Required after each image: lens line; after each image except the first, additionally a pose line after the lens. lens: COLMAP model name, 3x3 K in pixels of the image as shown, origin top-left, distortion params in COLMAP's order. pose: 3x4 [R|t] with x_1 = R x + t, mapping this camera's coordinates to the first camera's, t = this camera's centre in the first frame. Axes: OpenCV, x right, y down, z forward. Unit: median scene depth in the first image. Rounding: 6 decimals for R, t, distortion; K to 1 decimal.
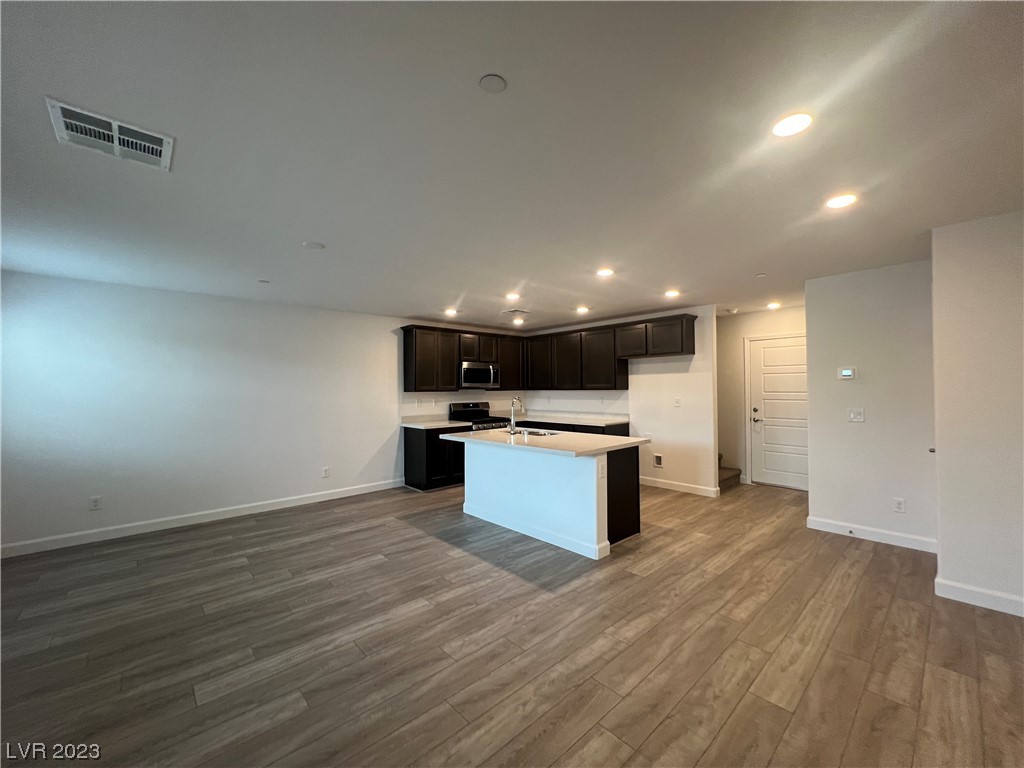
lens RADIAL K [[409.1, 0, 512.0], [0, 409.1, 384.0], [0, 0, 1]] dist [-0.000349, 0.000393]
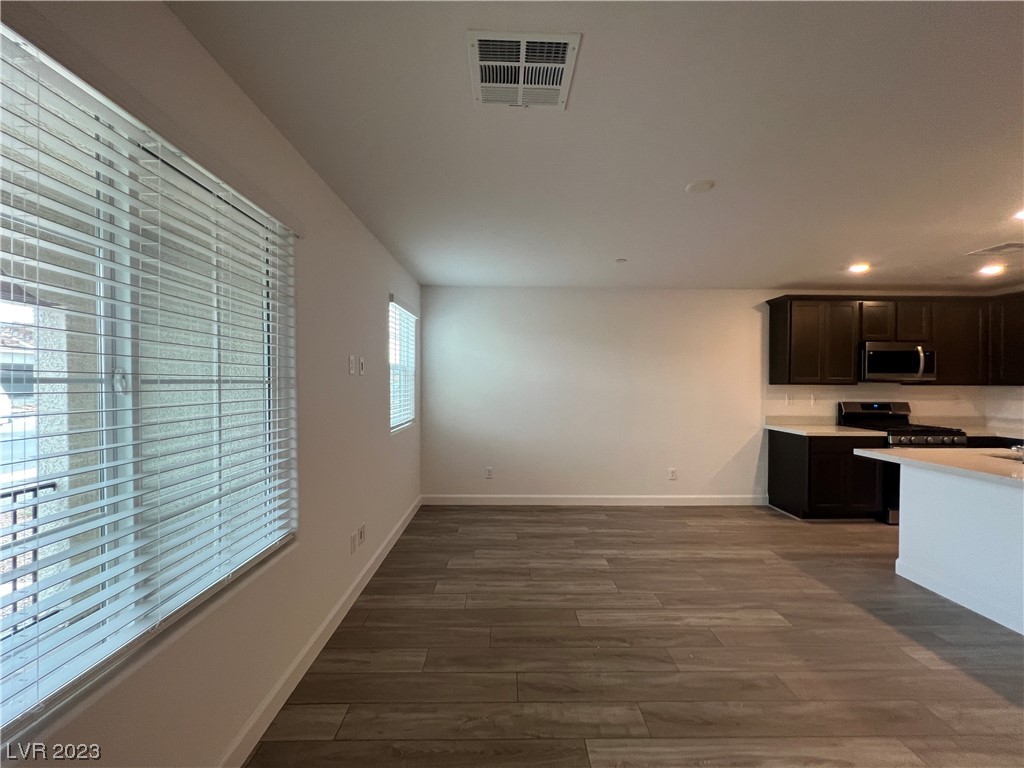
lens RADIAL K [[409.1, 0, 512.0], [0, 409.1, 384.0], [0, 0, 1]] dist [-0.000349, 0.000393]
pose [[0.749535, 0.015411, -0.661785, -0.189173], [-0.004221, 0.999820, 0.018502, 0.009834], [0.661951, -0.011075, 0.749465, 0.159140]]
